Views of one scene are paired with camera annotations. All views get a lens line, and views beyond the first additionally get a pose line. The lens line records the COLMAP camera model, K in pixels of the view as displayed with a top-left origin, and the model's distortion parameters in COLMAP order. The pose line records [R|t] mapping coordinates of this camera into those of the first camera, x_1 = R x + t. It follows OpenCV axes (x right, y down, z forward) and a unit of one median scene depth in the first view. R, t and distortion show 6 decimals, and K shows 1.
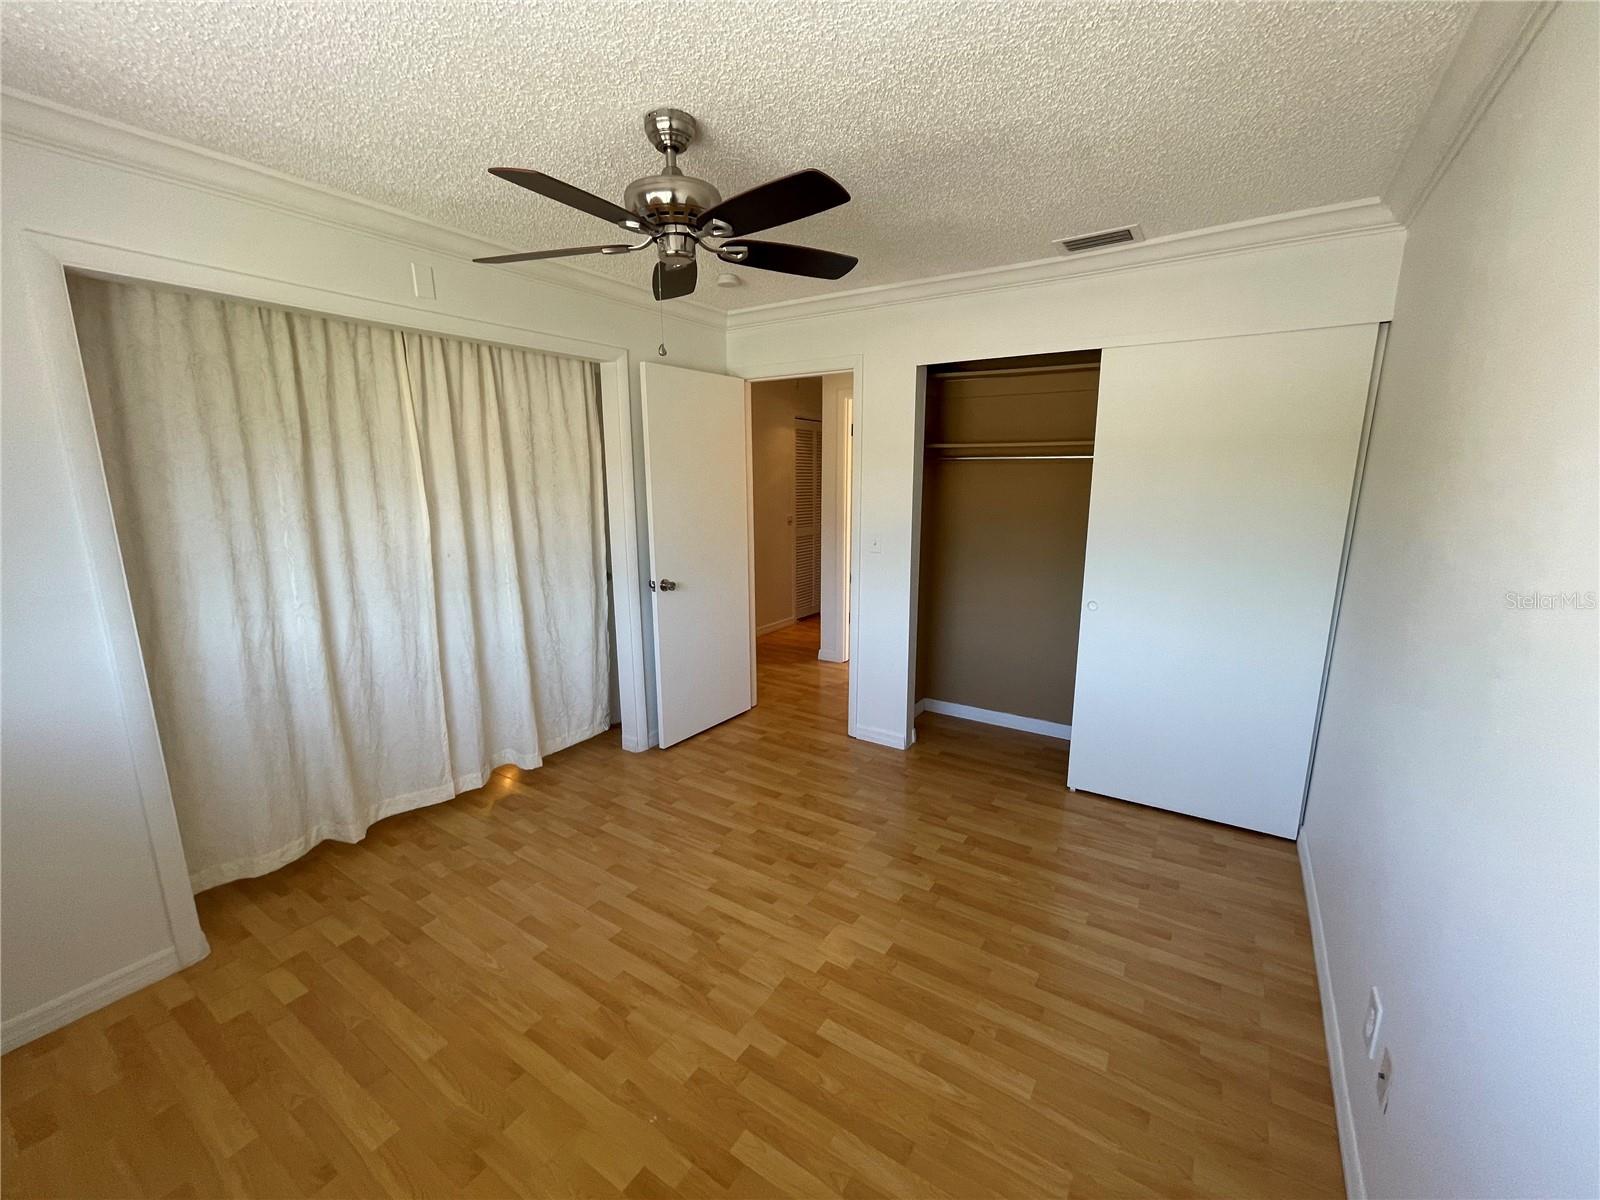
lens RADIAL K [[648.2, 0, 802.3], [0, 648.2, 598.0], [0, 0, 1]] dist [-0.001007, 0.000829]
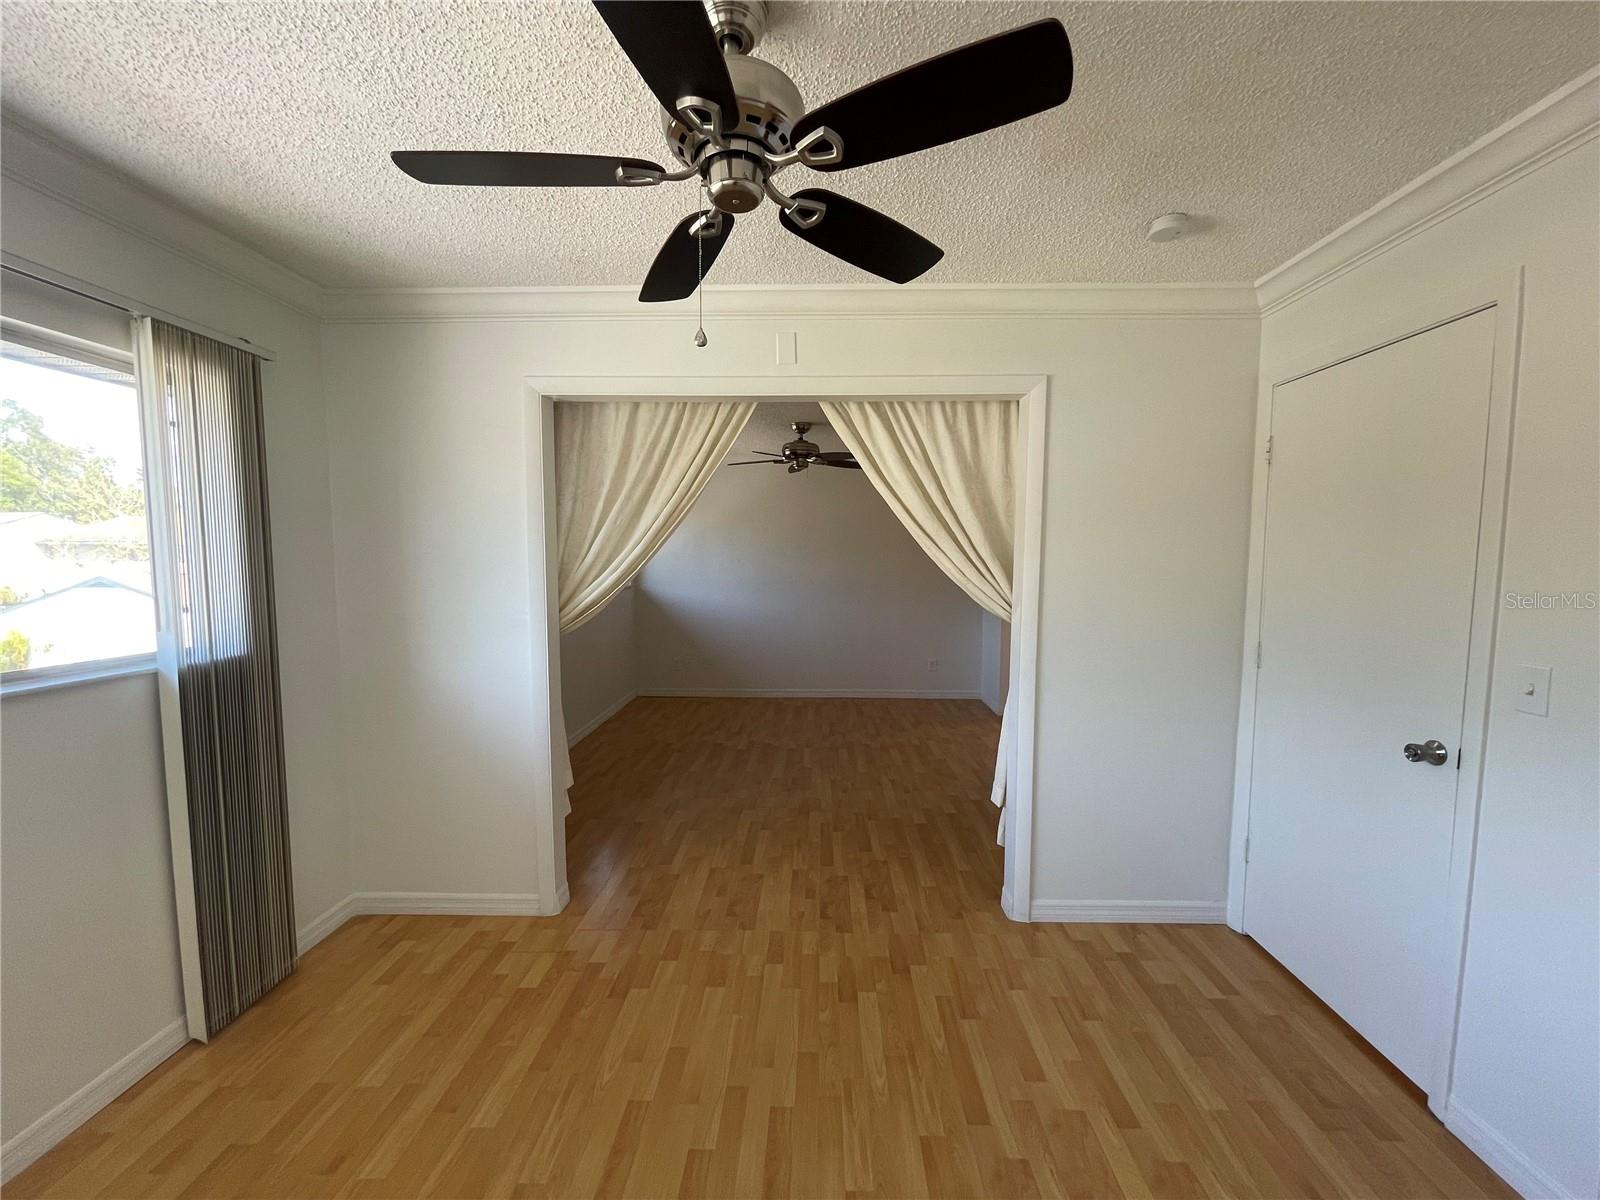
lens RADIAL K [[648.2, 0, 802.8], [0, 648.2, 605.9], [0, 0, 1]] dist [-0.001007, 0.000829]
pose [[0.531958, 0.068785, -0.843972, 0.269163], [-0.164976, 0.986015, -0.023624, -0.066884], [0.830544, 0.151802, 0.535866, 0.474727]]
